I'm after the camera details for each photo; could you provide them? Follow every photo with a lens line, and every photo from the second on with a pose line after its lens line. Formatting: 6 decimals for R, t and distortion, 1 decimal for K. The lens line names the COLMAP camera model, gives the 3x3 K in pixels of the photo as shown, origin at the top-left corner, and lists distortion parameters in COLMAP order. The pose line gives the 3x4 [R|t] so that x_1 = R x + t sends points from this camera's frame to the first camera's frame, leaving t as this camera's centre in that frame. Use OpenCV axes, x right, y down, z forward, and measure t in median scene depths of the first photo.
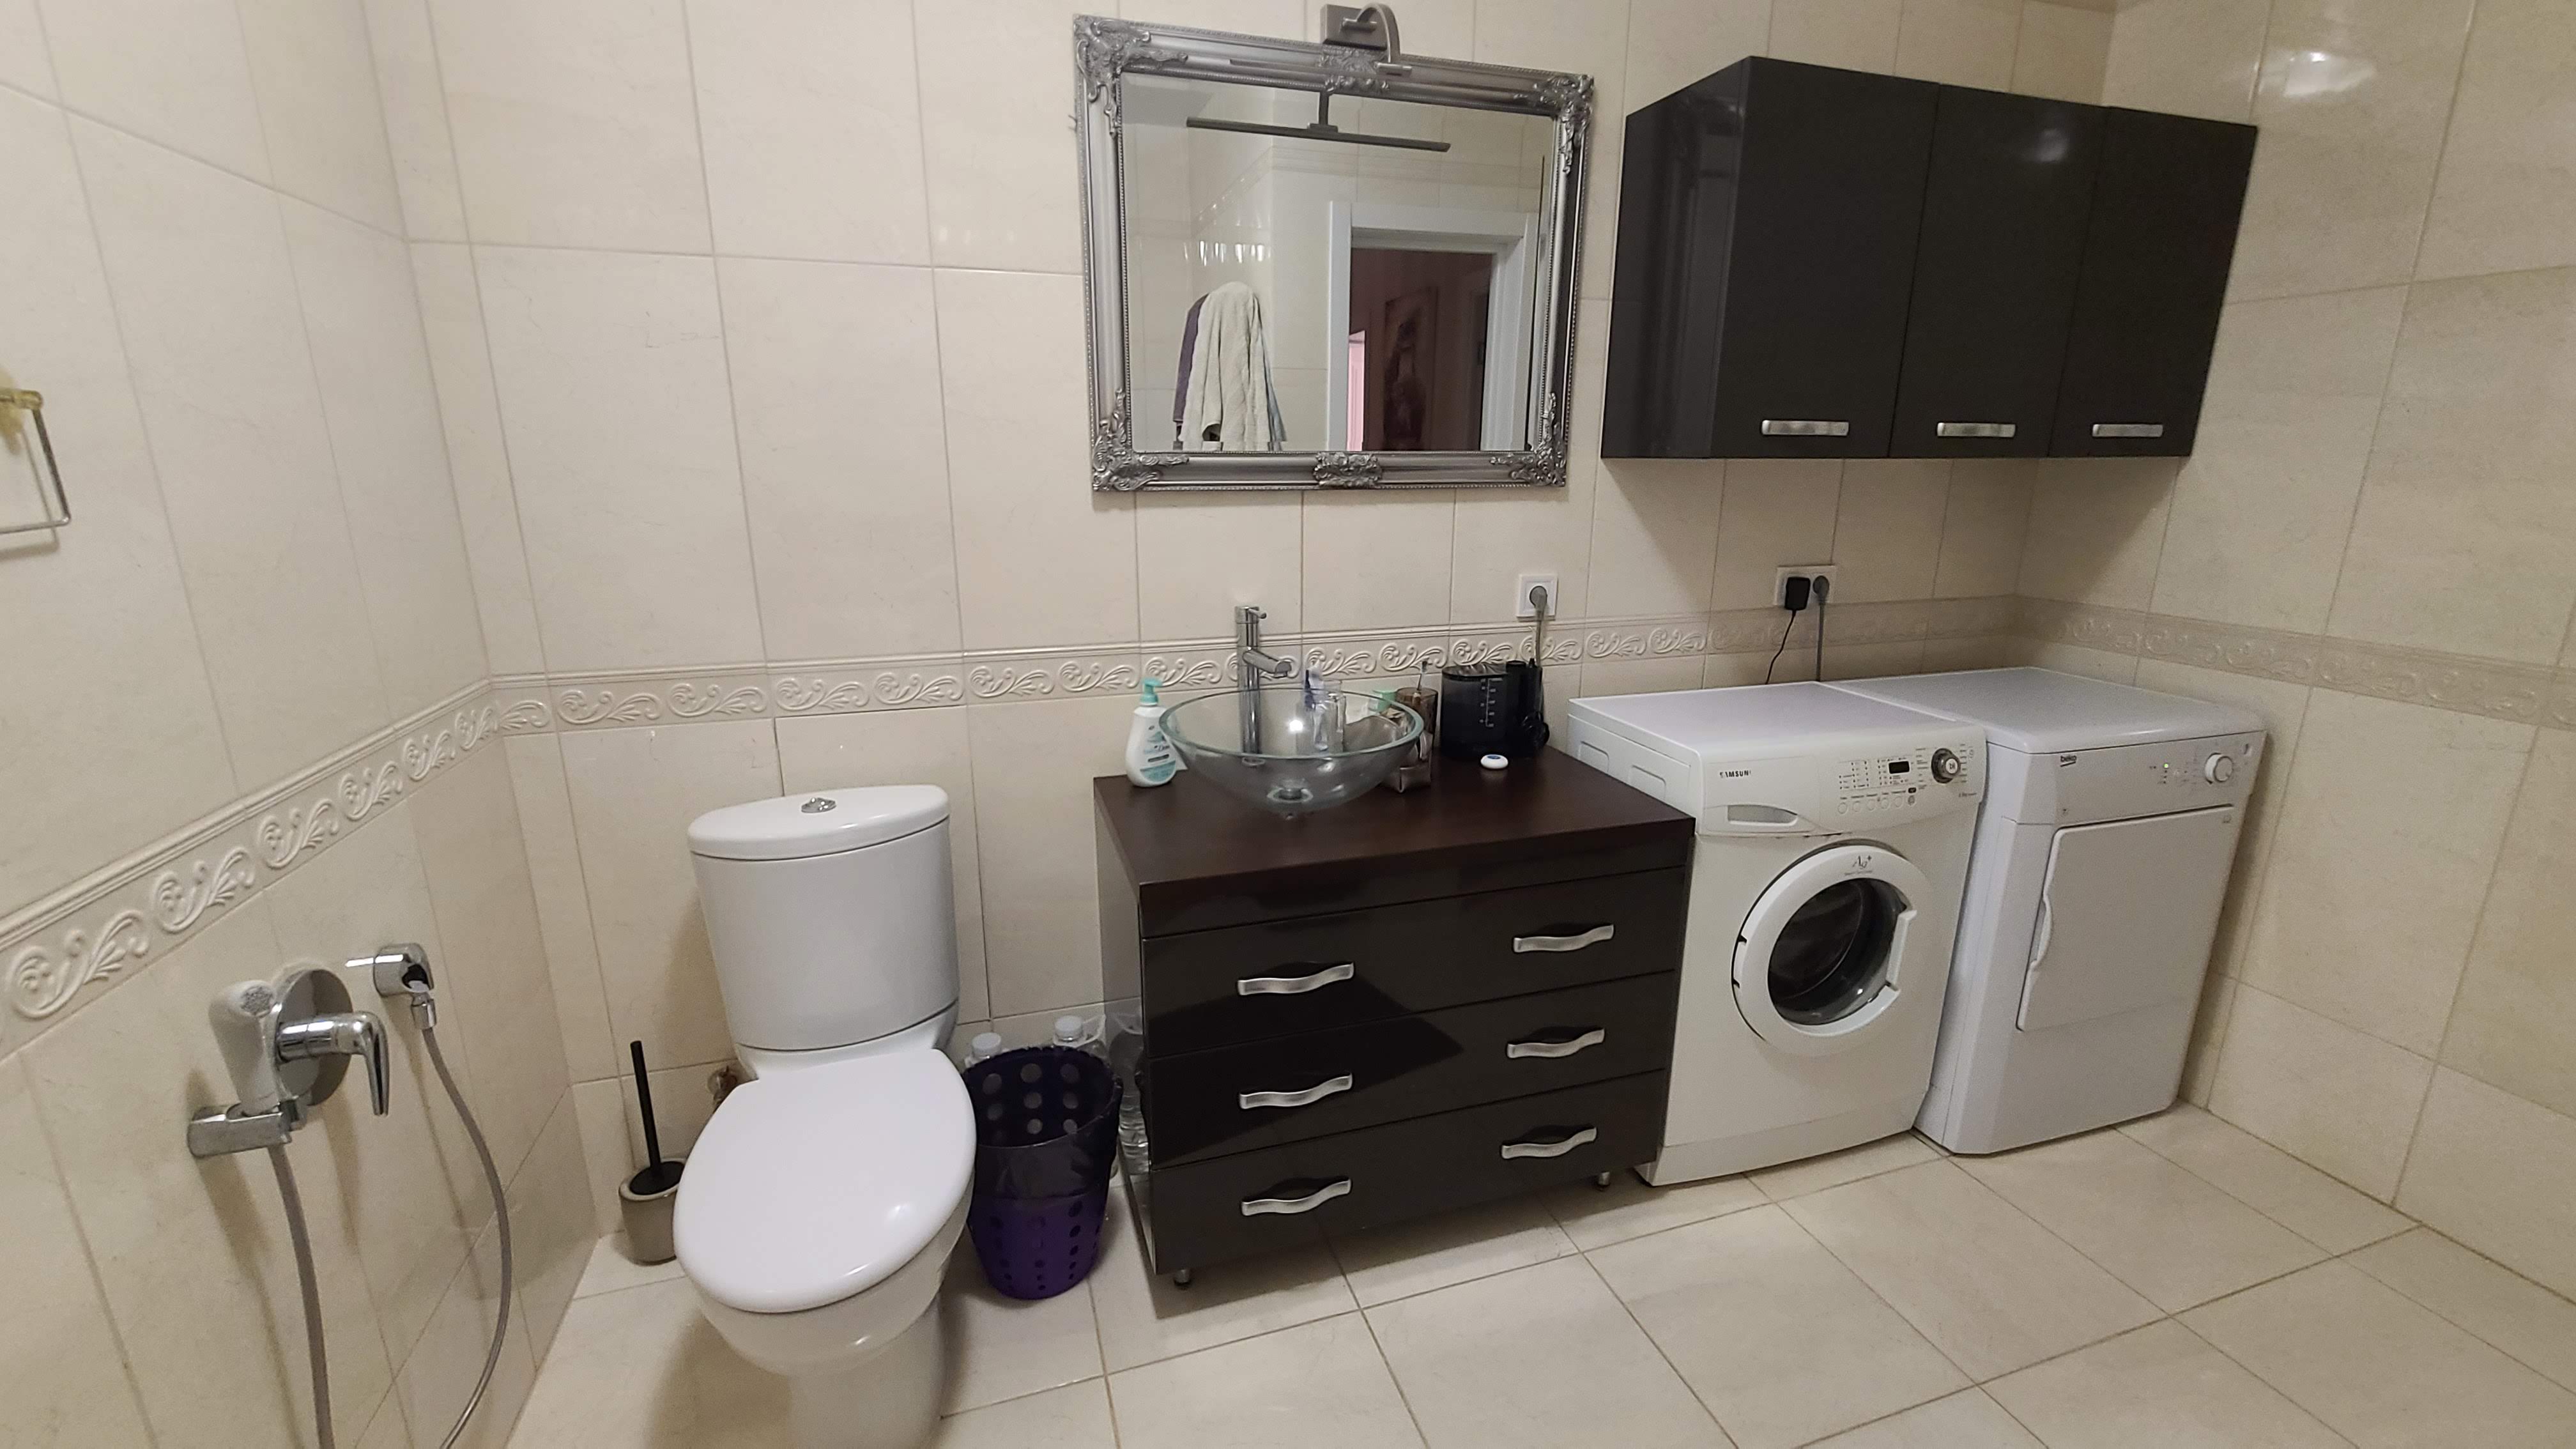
lens RADIAL K [[1047.2, 0, 1287.6], [0, 1047.2, 722.5], [0, 0, 1]] dist [-0.000227, -0.000530]
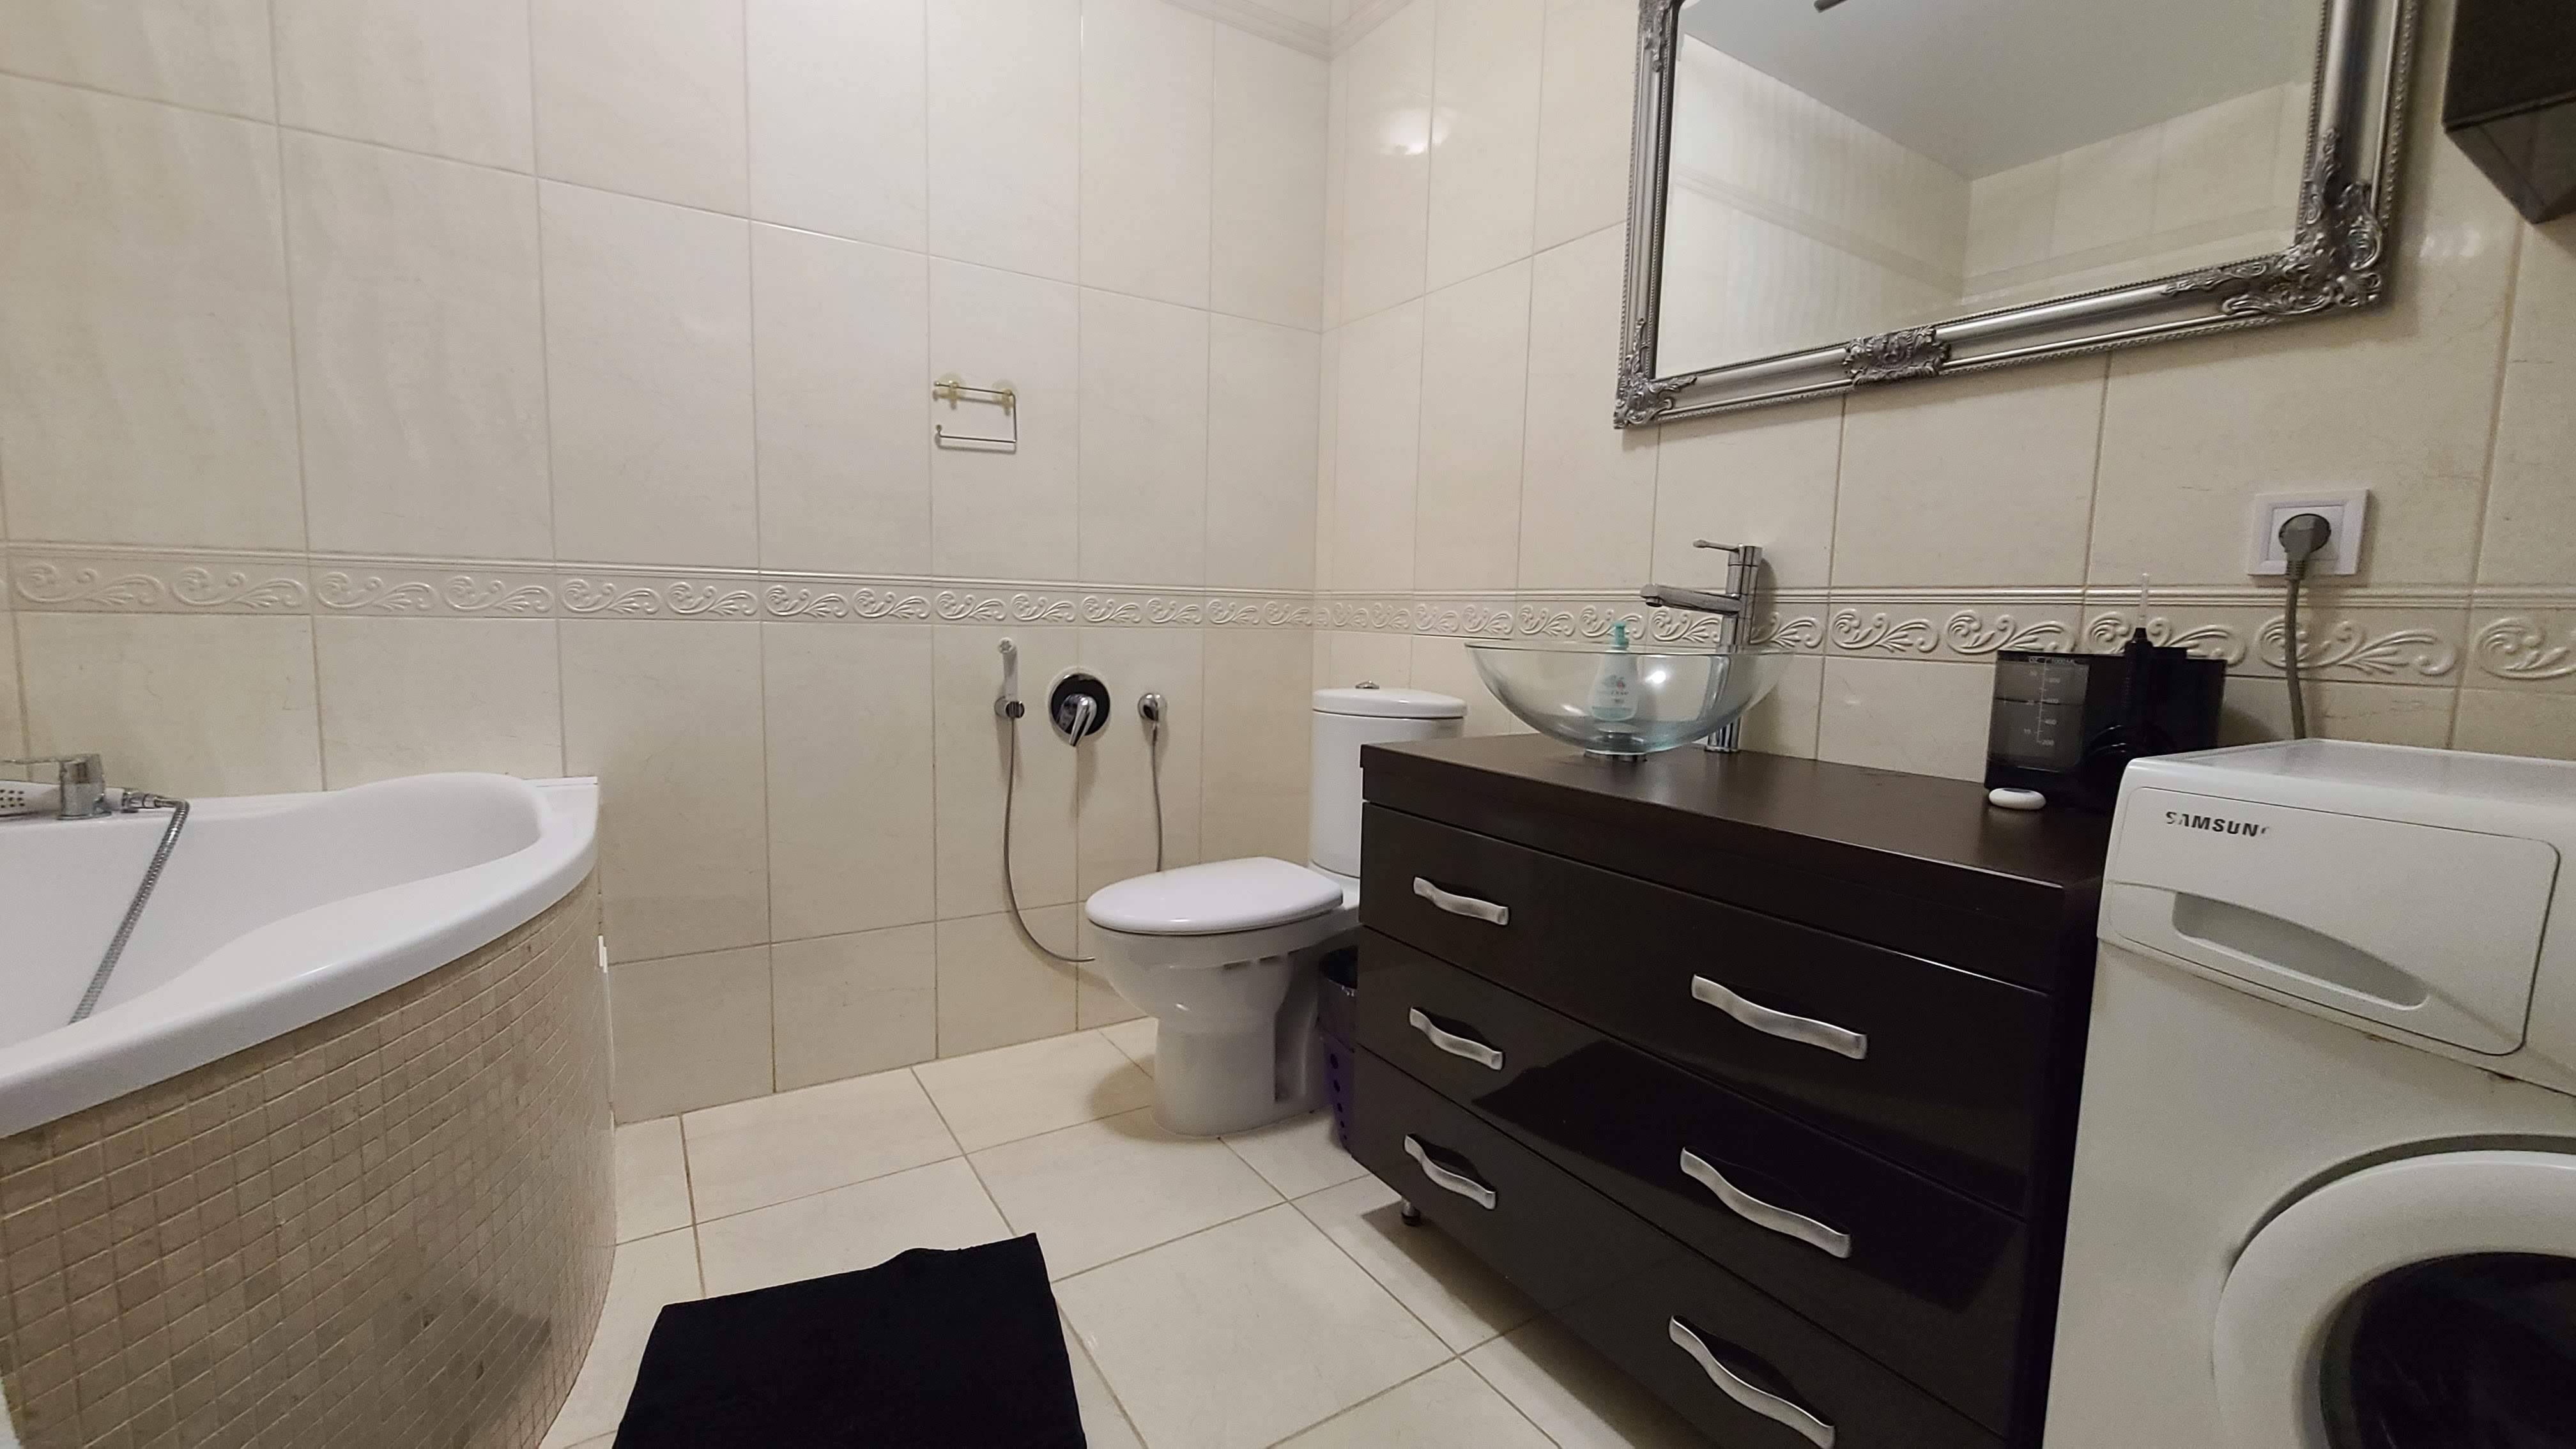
lens RADIAL K [[1047.2, 0, 1288.9], [0, 1047.2, 719.6], [0, 0, 1]] dist [-0.000227, -0.000530]
pose [[0.259765, 0.105804, -0.959858, 0.693123], [-0.265399, 0.963525, 0.034383, 0.089093], [0.928486, 0.245814, 0.278371, 0.490645]]
